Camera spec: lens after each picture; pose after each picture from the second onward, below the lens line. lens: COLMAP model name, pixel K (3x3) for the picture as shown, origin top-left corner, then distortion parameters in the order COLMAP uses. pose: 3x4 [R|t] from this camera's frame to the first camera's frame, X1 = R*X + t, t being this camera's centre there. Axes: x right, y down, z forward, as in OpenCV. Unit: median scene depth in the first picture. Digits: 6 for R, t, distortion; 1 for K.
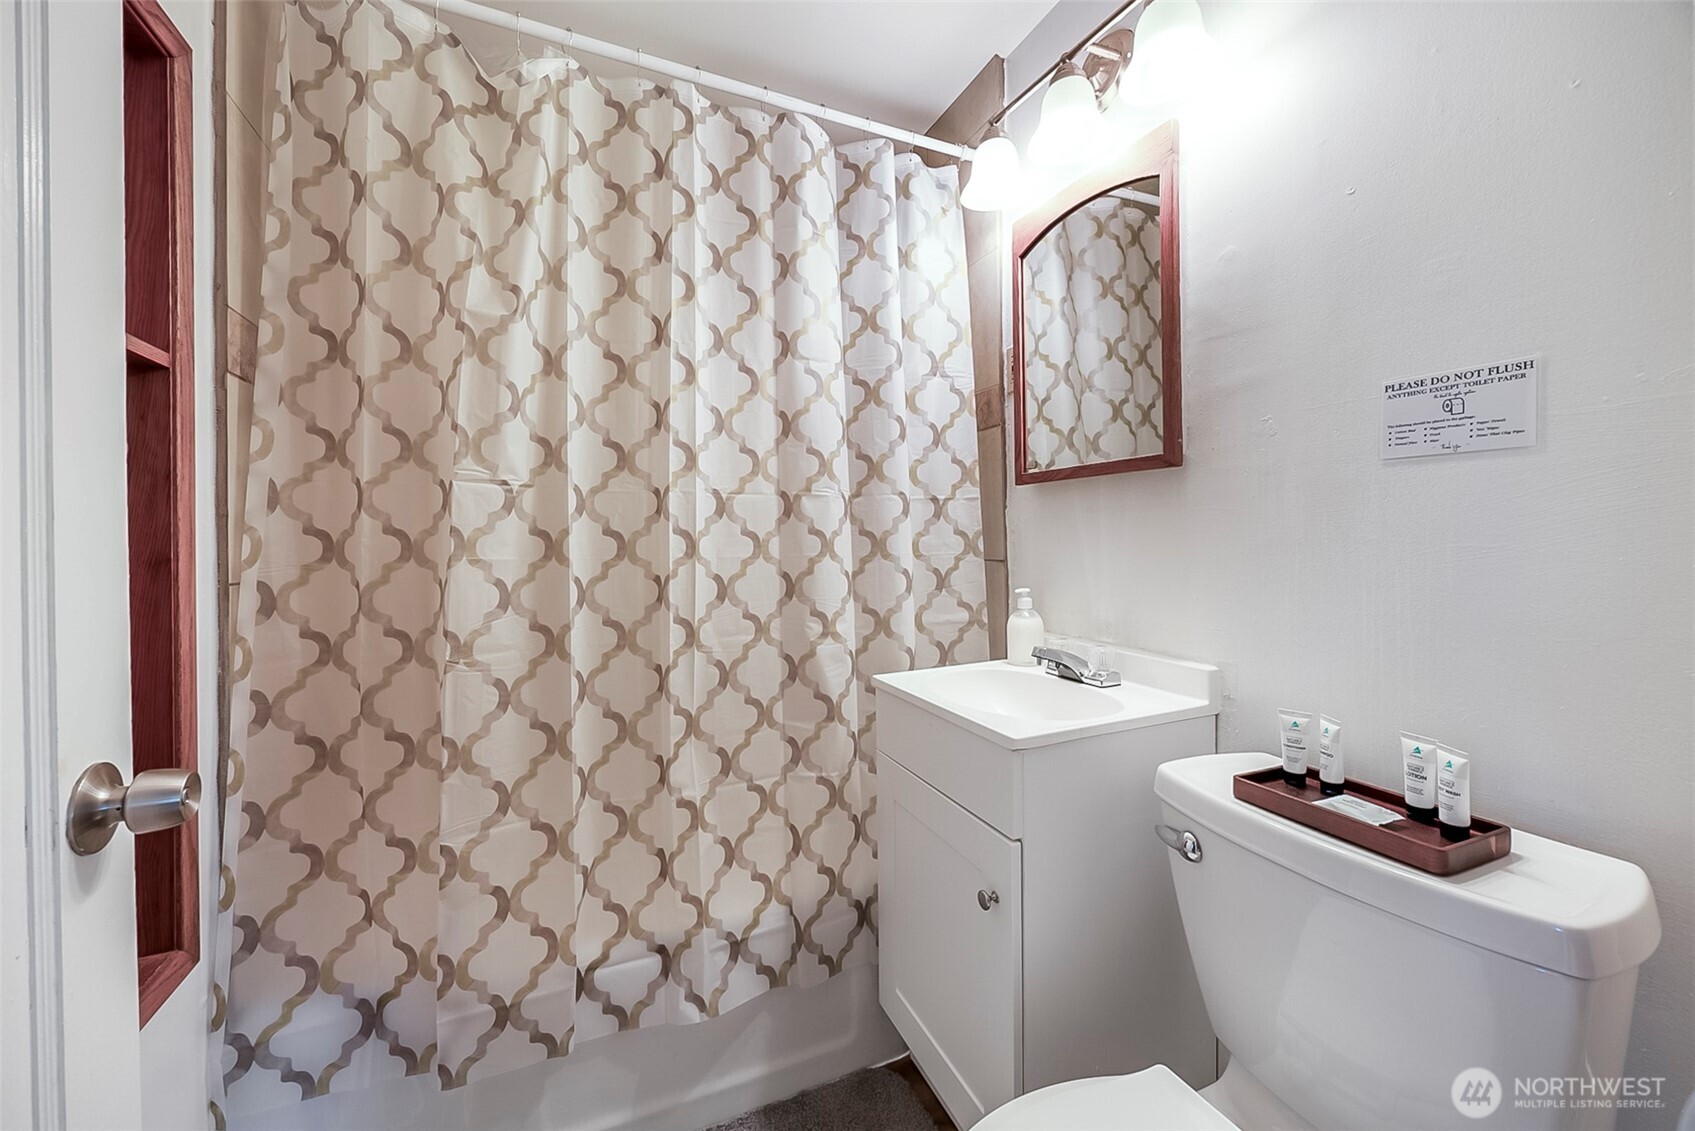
lens RADIAL K [[661.3, 0, 850.0], [0, 661.3, 545.6], [0, 0, 1]] dist [0.000756, 0.000058]
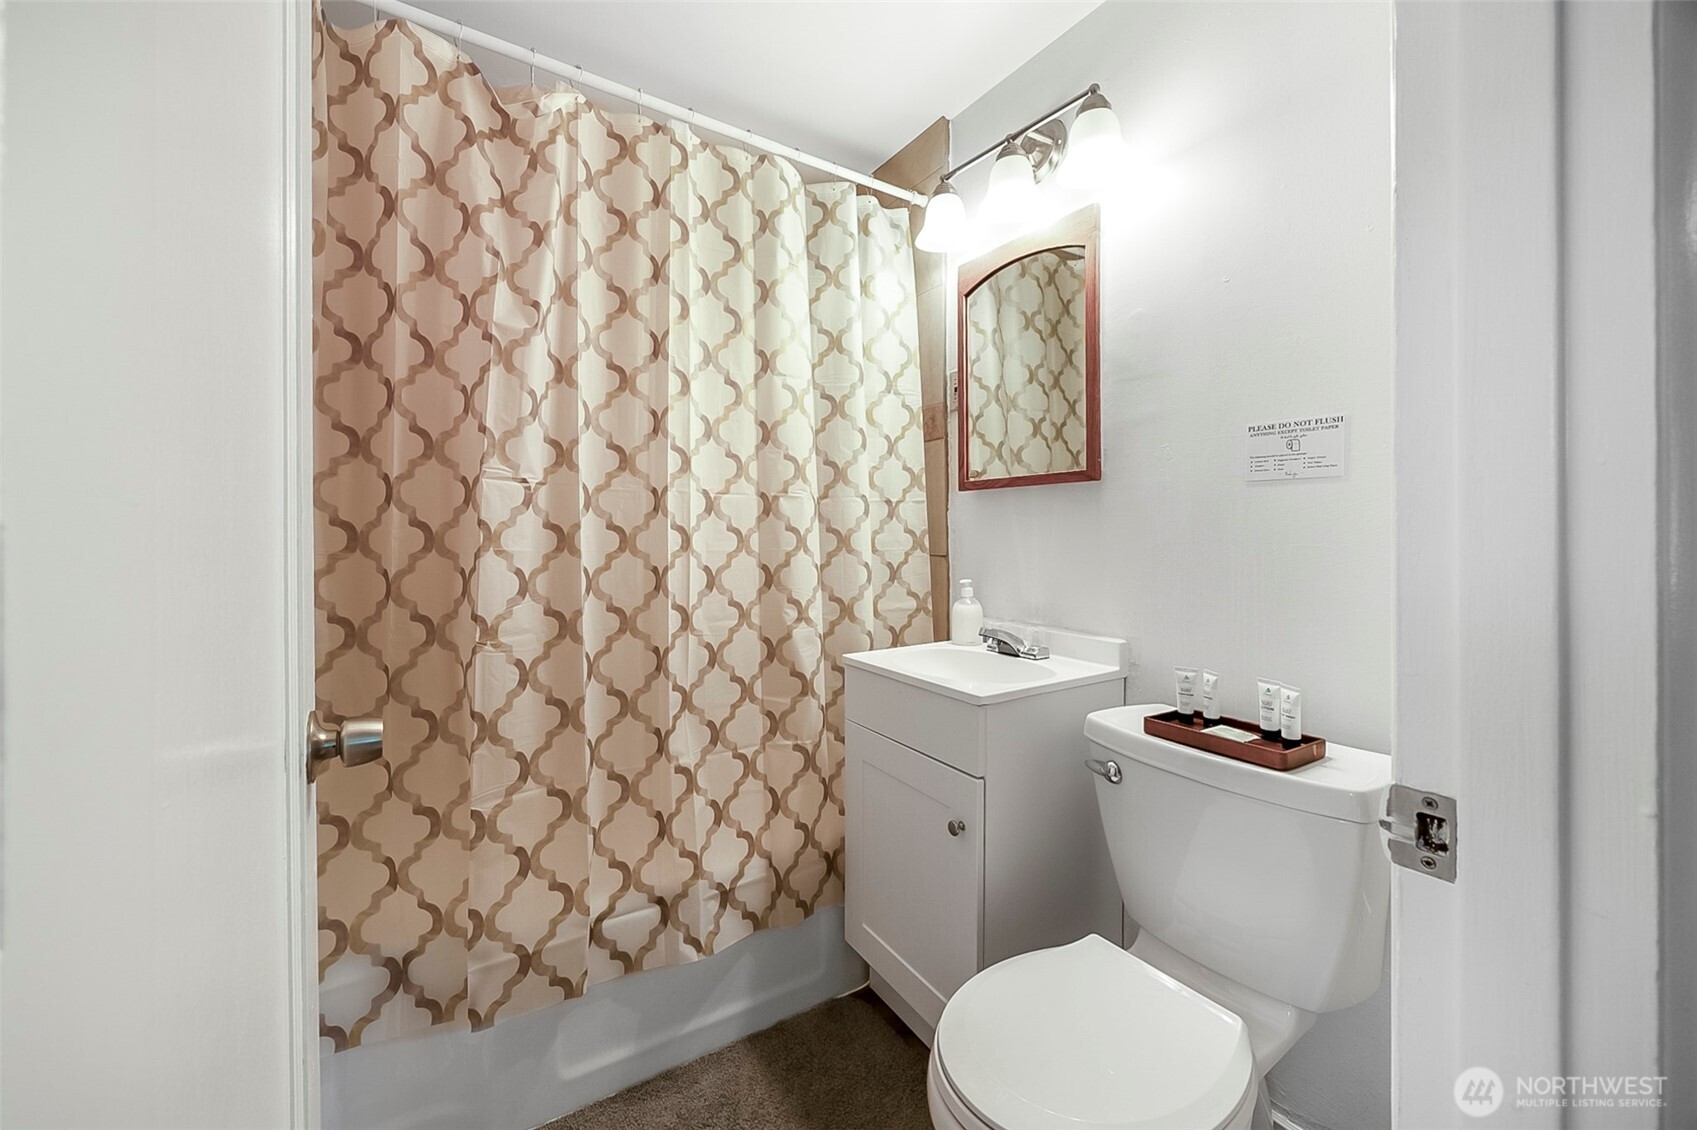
lens RADIAL K [[671.9, 0, 844.5], [0, 671.9, 541.2], [0, 0, 1]] dist [0.001650, 0.000163]
pose [[0.988619, 0.010438, 0.150081, -0.146246], [-0.010105, 0.999944, -0.002981, 0.002943], [-0.150104, 0.001431, 0.988669, -0.162368]]
